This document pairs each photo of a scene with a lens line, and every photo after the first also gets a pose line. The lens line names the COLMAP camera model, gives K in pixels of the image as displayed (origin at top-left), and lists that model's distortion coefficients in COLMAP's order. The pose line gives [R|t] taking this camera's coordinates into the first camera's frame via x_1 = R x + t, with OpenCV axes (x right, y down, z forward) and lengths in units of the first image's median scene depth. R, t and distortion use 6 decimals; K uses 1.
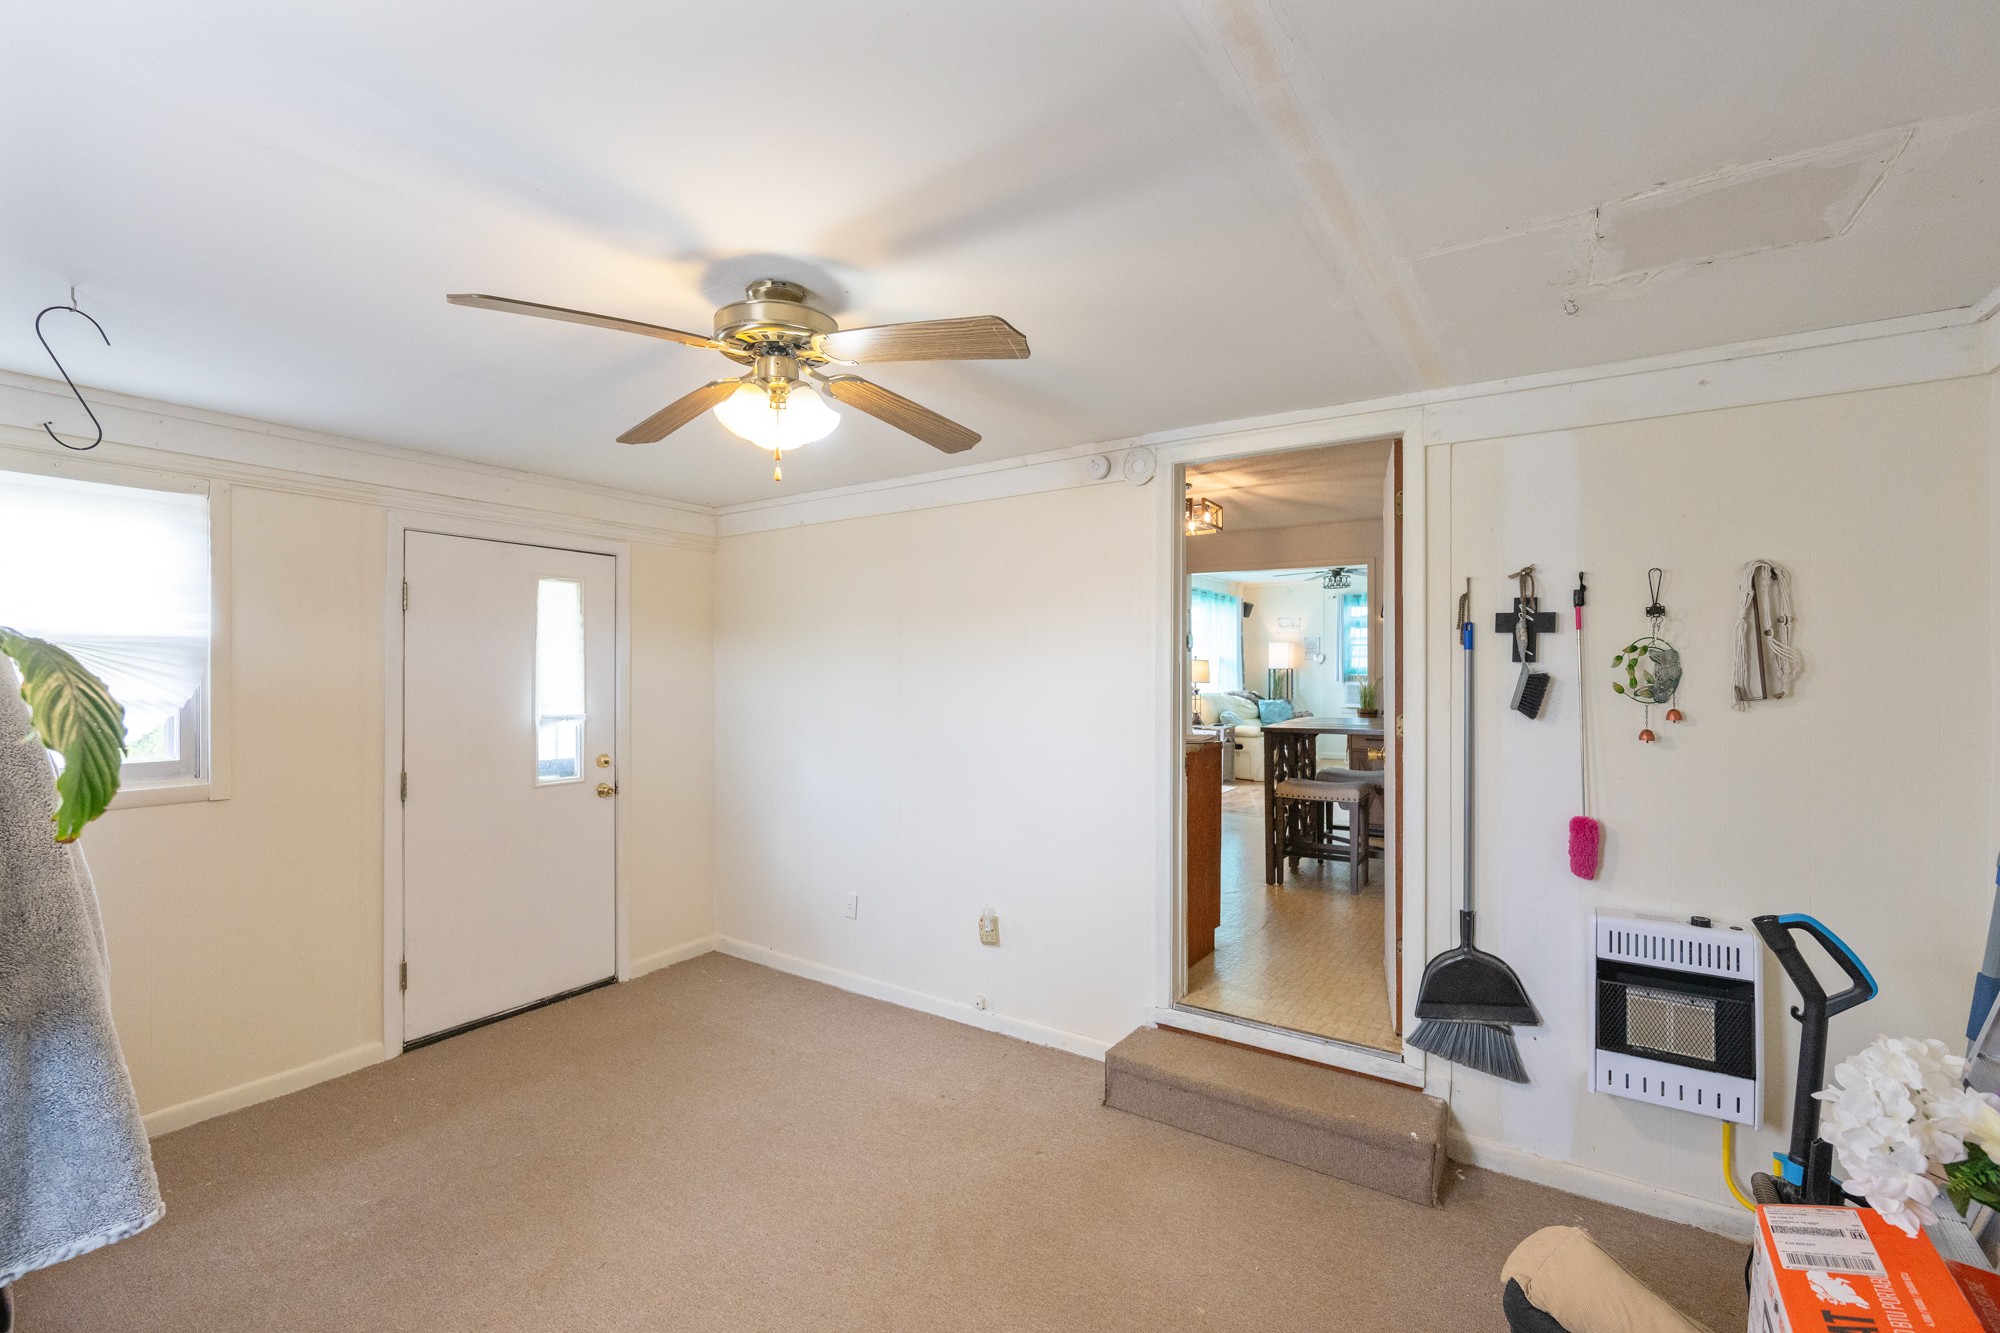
lens RADIAL K [[867.0, 0, 994.3], [0, 867.0, 664.3], [0, 0, 1]] dist [-0.002974, -0.000122]
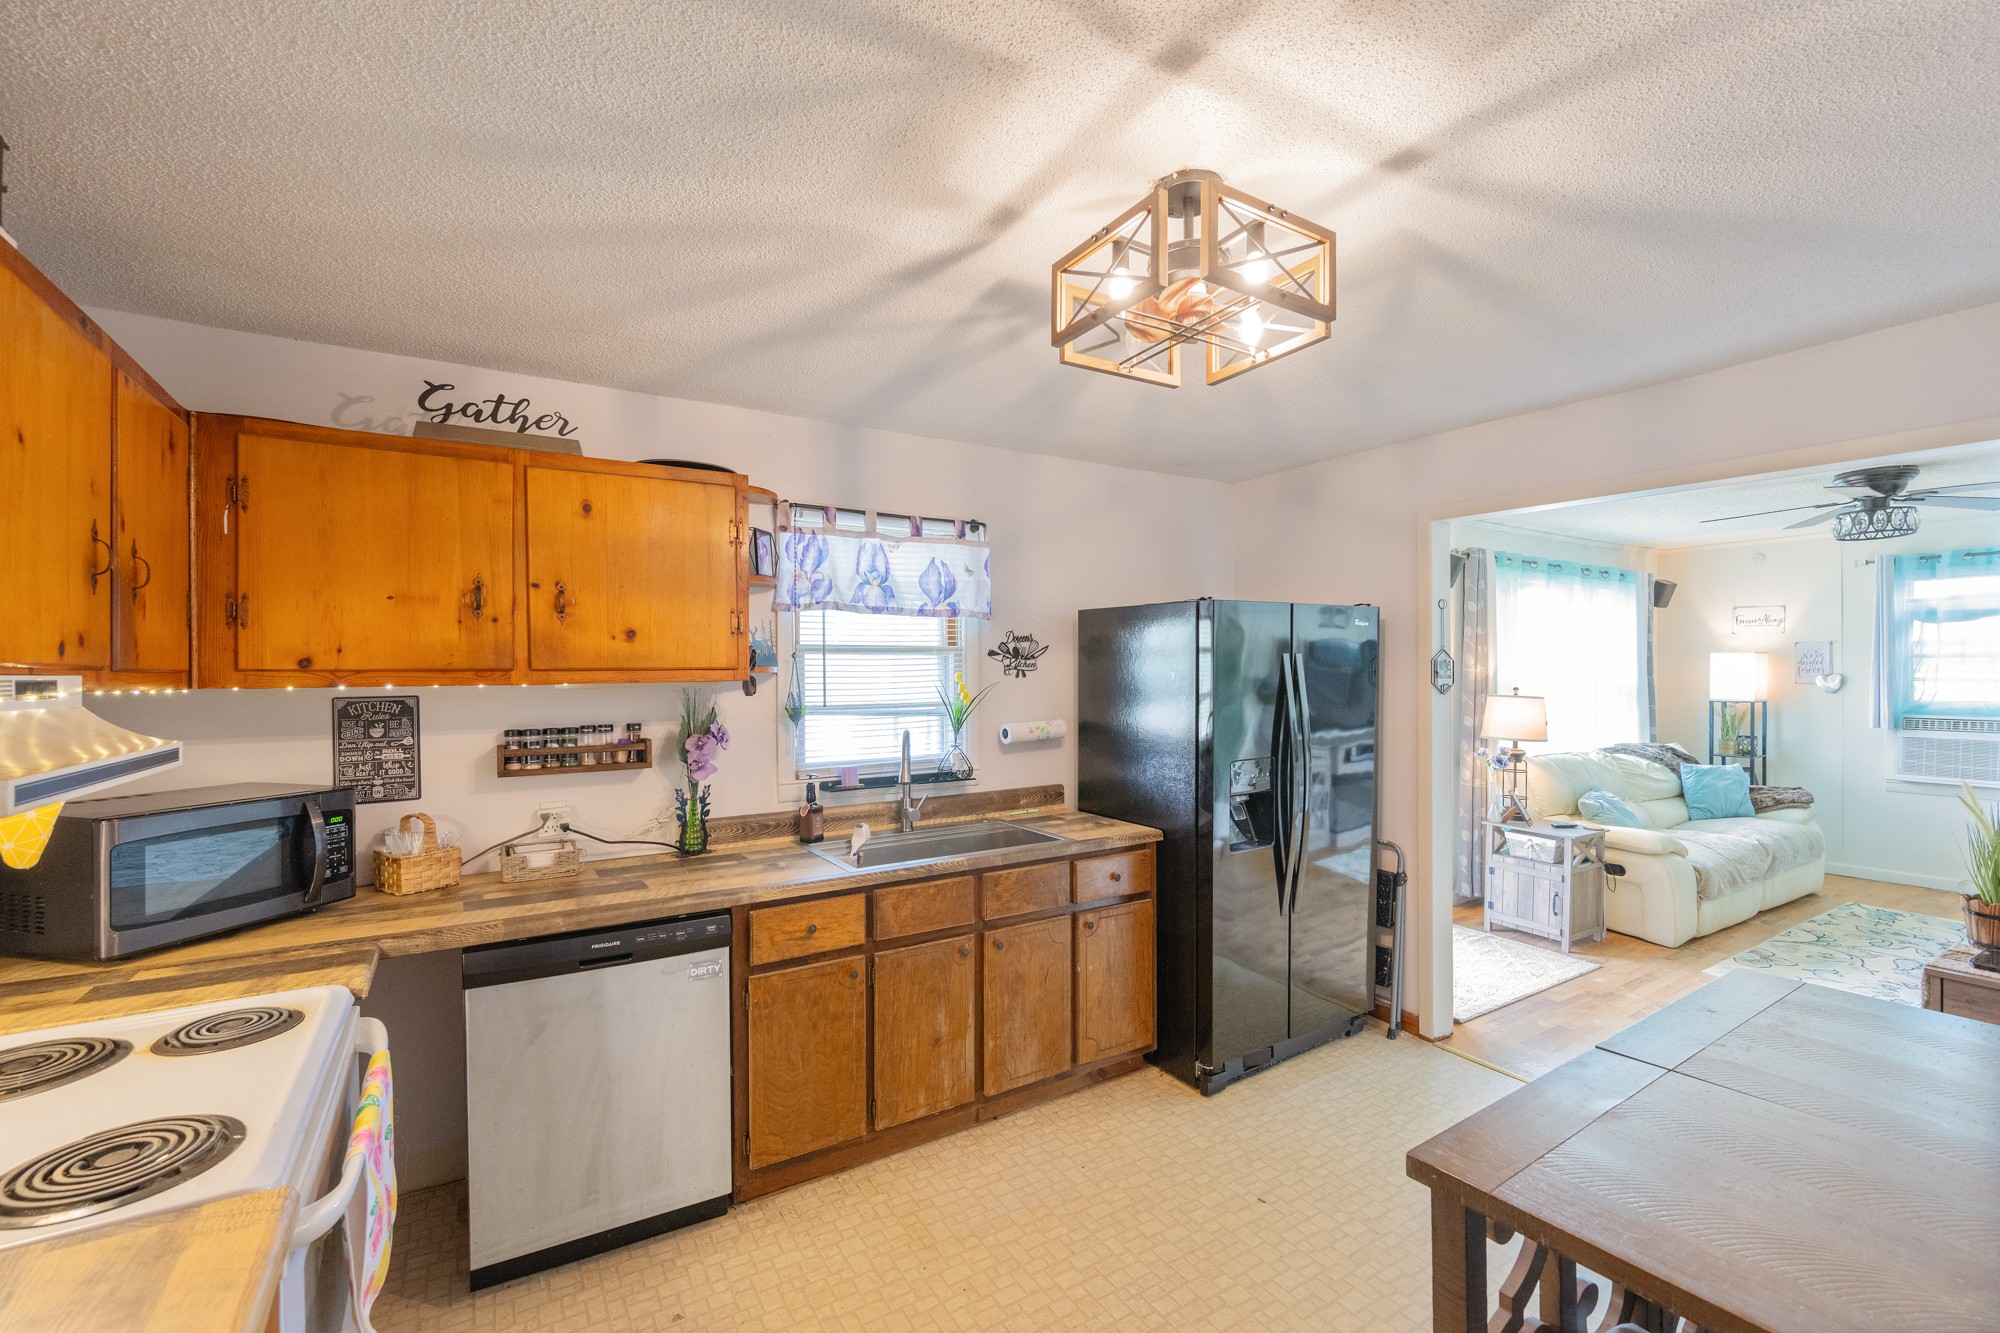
lens RADIAL K [[867.0, 0, 1001.5], [0, 867.0, 669.0], [0, 0, 1]] dist [-0.002974, -0.000122]
pose [[0.915024, -0.003884, -0.403381, 0.133219], [0.005736, 0.999978, 0.003384, -0.019847], [0.403359, -0.005410, 0.915026, 0.335612]]
